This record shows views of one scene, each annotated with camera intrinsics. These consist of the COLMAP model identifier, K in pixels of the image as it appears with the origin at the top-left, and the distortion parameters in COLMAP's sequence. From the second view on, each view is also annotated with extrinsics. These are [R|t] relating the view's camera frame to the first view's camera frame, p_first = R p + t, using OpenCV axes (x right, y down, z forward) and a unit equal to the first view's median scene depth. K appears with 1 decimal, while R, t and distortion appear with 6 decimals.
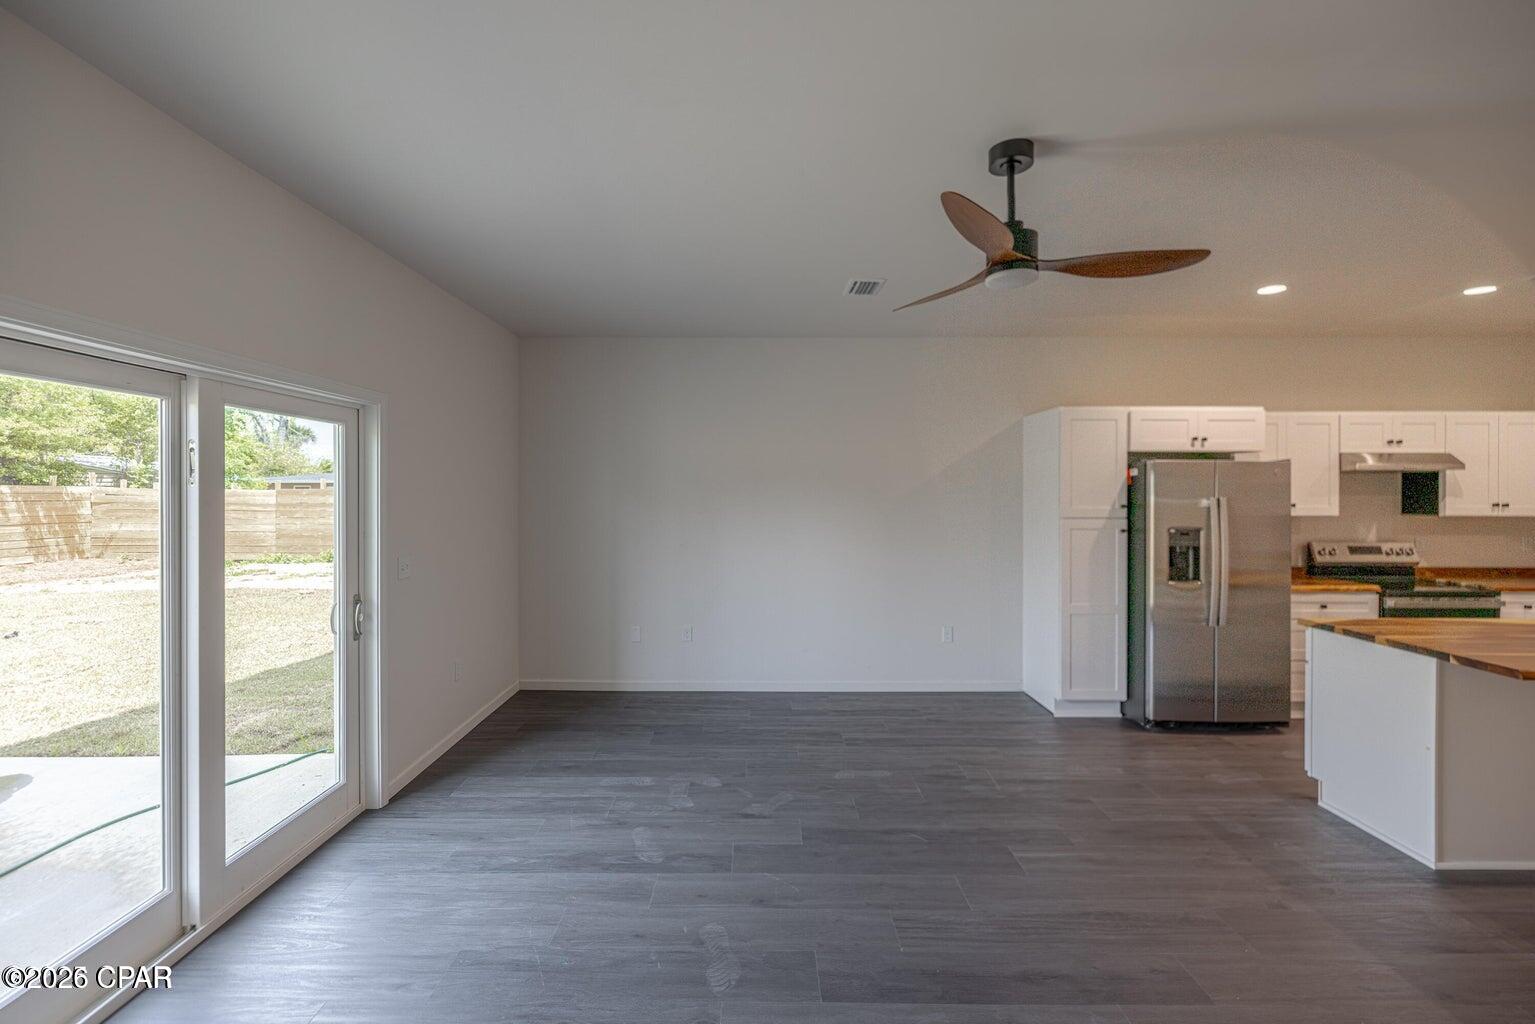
lens RADIAL K [[649.3, 0, 757.0], [0, 649.3, 499.9], [0, 0, 1]] dist [0.002270, 0.000307]
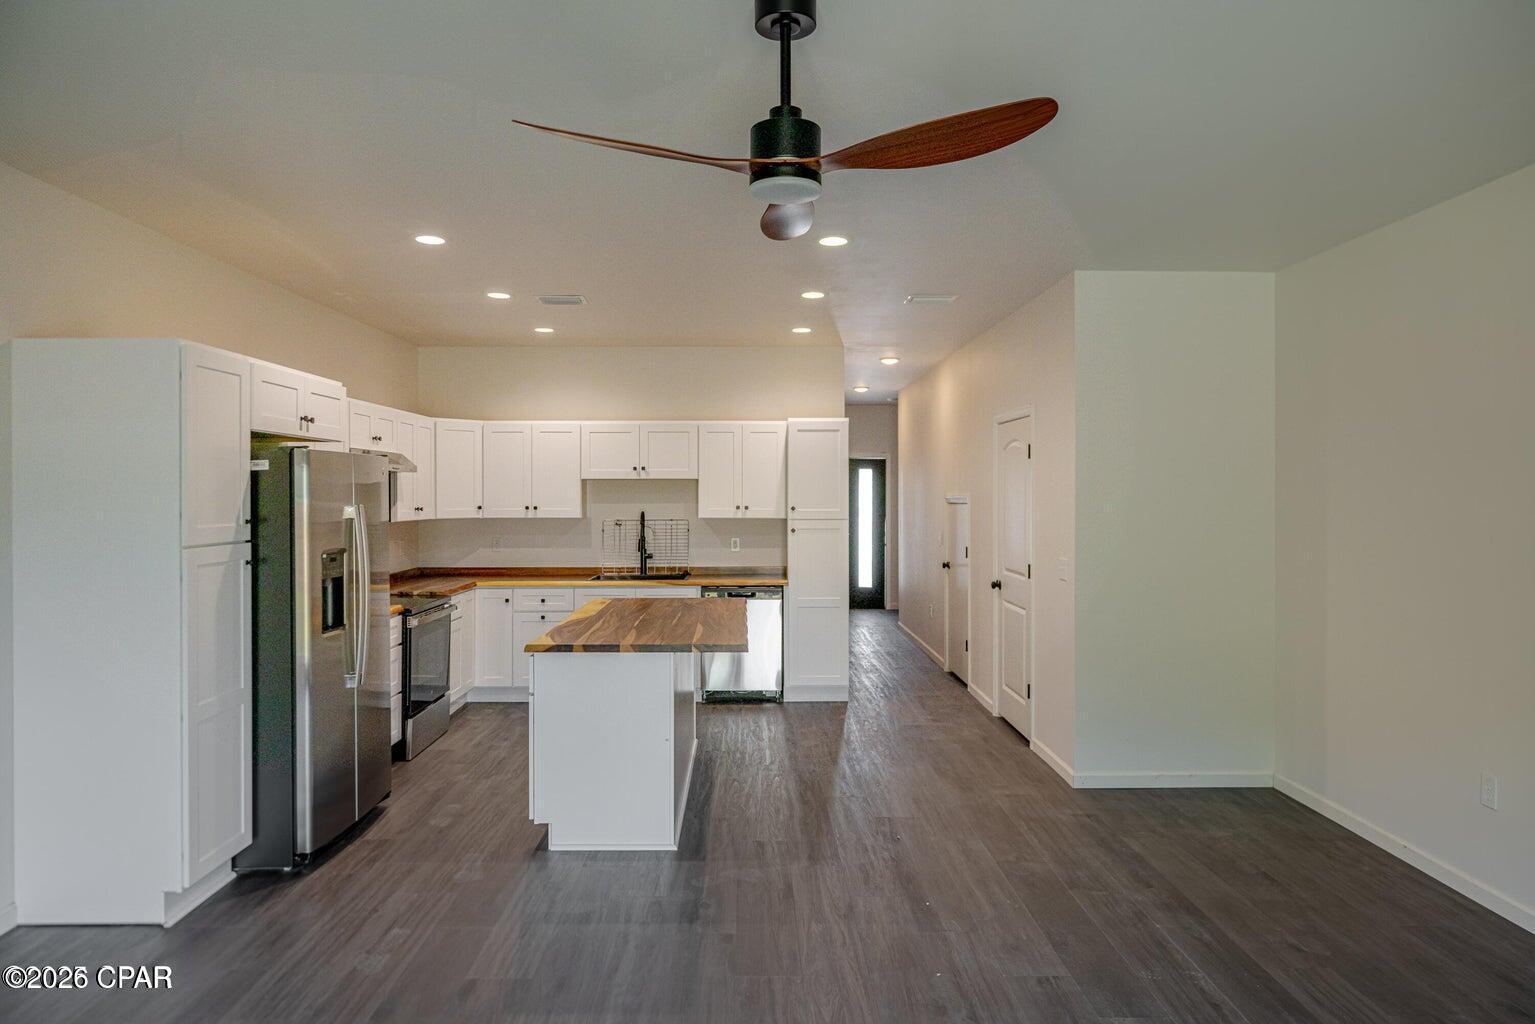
lens RADIAL K [[935.5, 0, 764.9], [0, 935.5, 496.2], [0, 0, 1]] dist [-0.001955, -0.001004]
pose [[-0.016979, -0.004527, 0.999846, -0.306675], [0.012762, 0.999907, 0.004744, -0.011573], [-0.999774, 0.012841, -0.016920, 0.541931]]
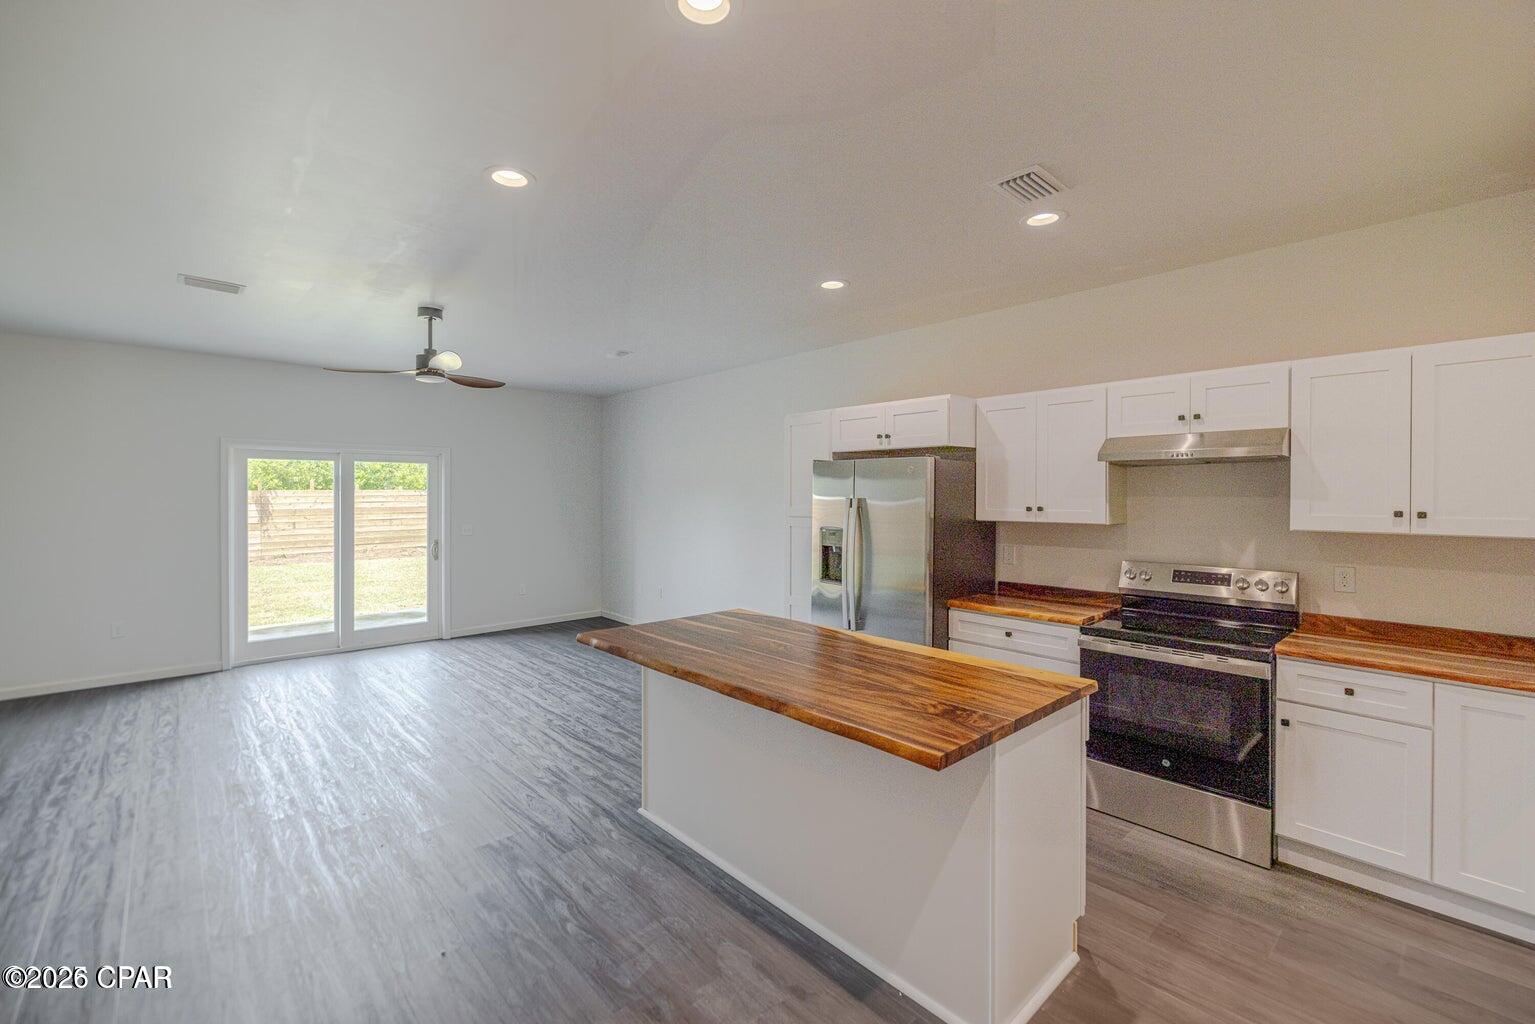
lens RADIAL K [[649.3, 0, 757.0], [0, 649.3, 499.9], [0, 0, 1]] dist [0.002270, 0.000307]
pose [[0.671646, 0.006182, -0.740846, 1.263287], [-0.008277, 0.999965, 0.000841, -0.000187], [0.740826, 0.005567, 0.671674, 0.230370]]
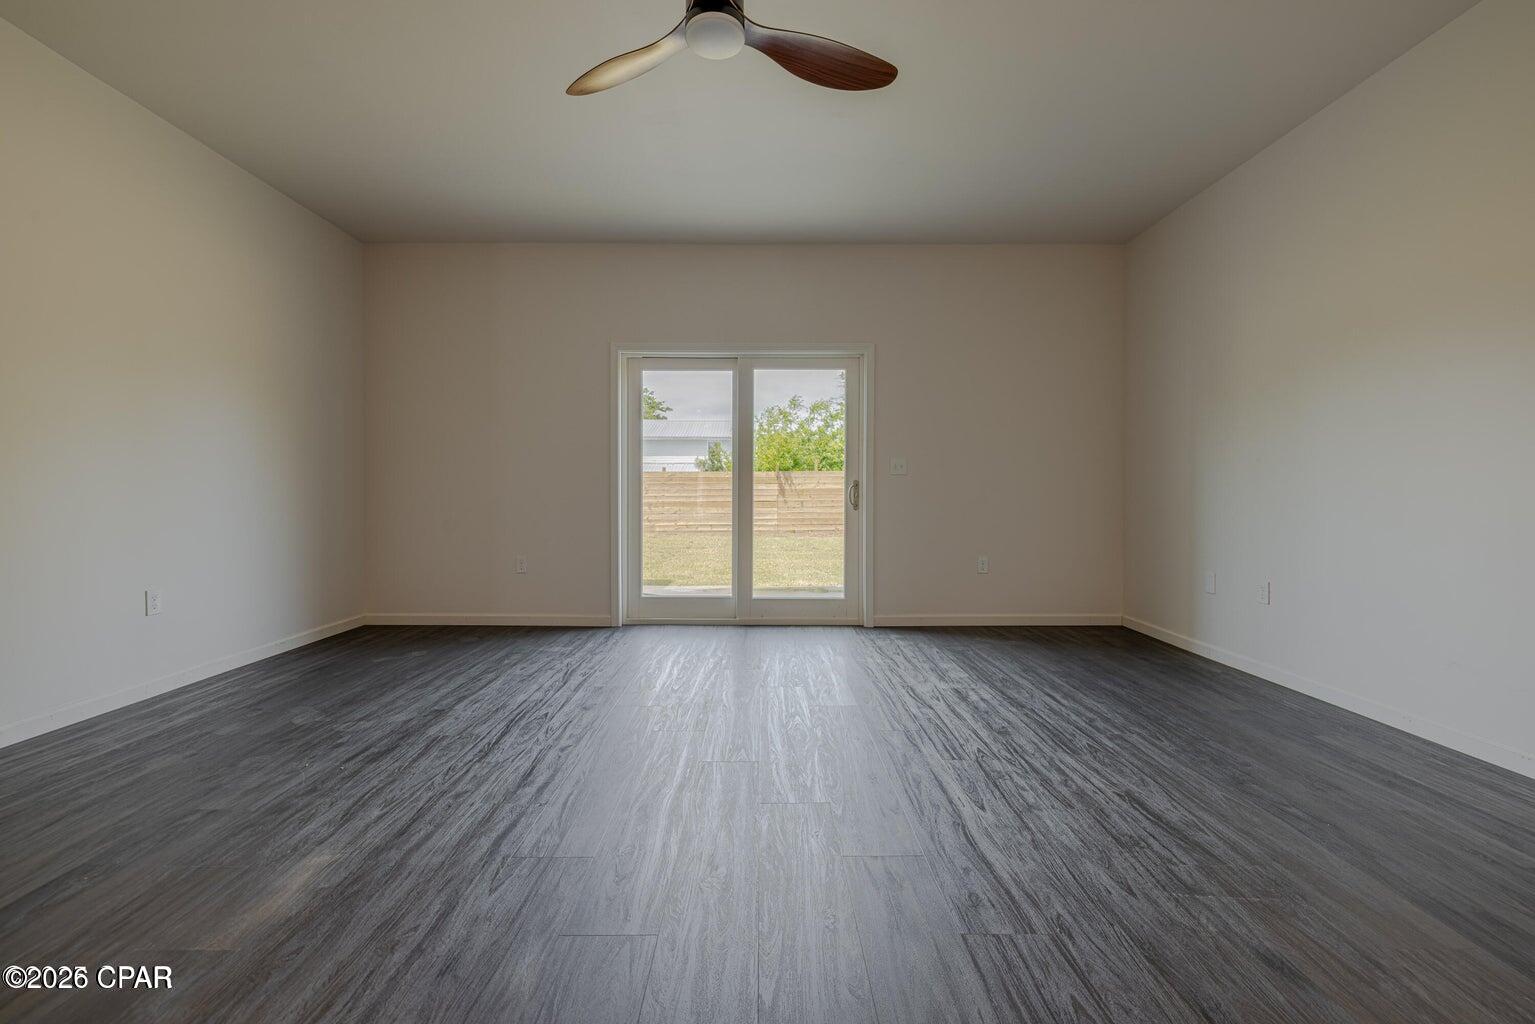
lens RADIAL K [[649.3, 0, 757.0], [0, 649.3, 499.9], [0, 0, 1]] dist [0.002270, 0.000307]
pose [[-0.001469, 0.011424, -0.999934, 0.647944], [-0.013625, 0.999842, 0.011443, 0.127608], [0.999906, 0.013641, -0.001314, 0.553152]]
